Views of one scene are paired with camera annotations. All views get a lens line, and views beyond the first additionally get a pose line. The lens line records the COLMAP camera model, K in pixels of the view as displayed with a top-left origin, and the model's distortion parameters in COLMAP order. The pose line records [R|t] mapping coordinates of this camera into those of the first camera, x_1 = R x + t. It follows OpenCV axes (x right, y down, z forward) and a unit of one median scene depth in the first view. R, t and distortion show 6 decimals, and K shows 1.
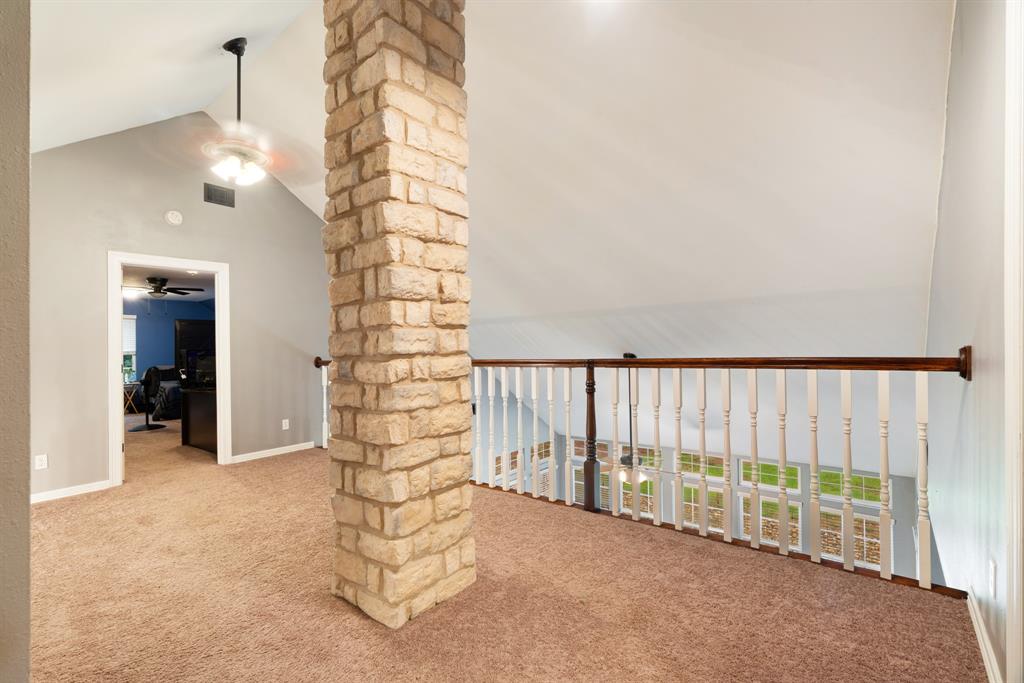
lens RADIAL K [[460.9, 0, 507.0], [0, 460.9, 344.0], [0, 0, 1]] dist [-0.001101, 0.002277]
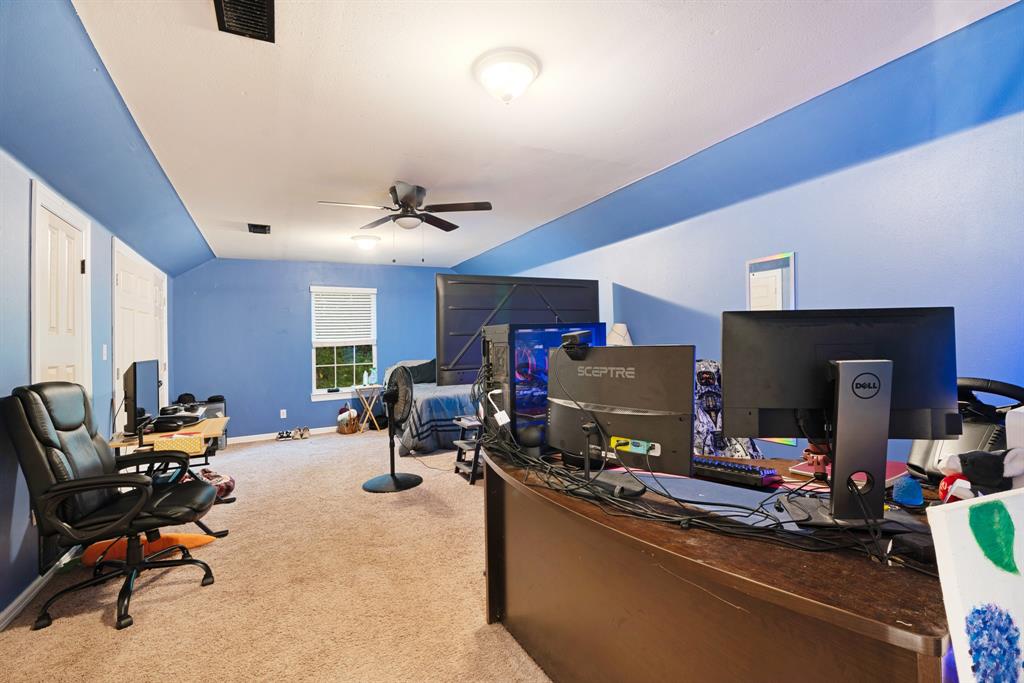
lens RADIAL K [[460.9, 0, 514.9], [0, 460.9, 338.3], [0, 0, 1]] dist [-0.001101, 0.002277]
pose [[0.923649, -0.004945, -0.383208, -0.397996], [0.007757, 0.999953, 0.005795, 0.014015], [0.383162, -0.008325, 0.923644, 0.503978]]
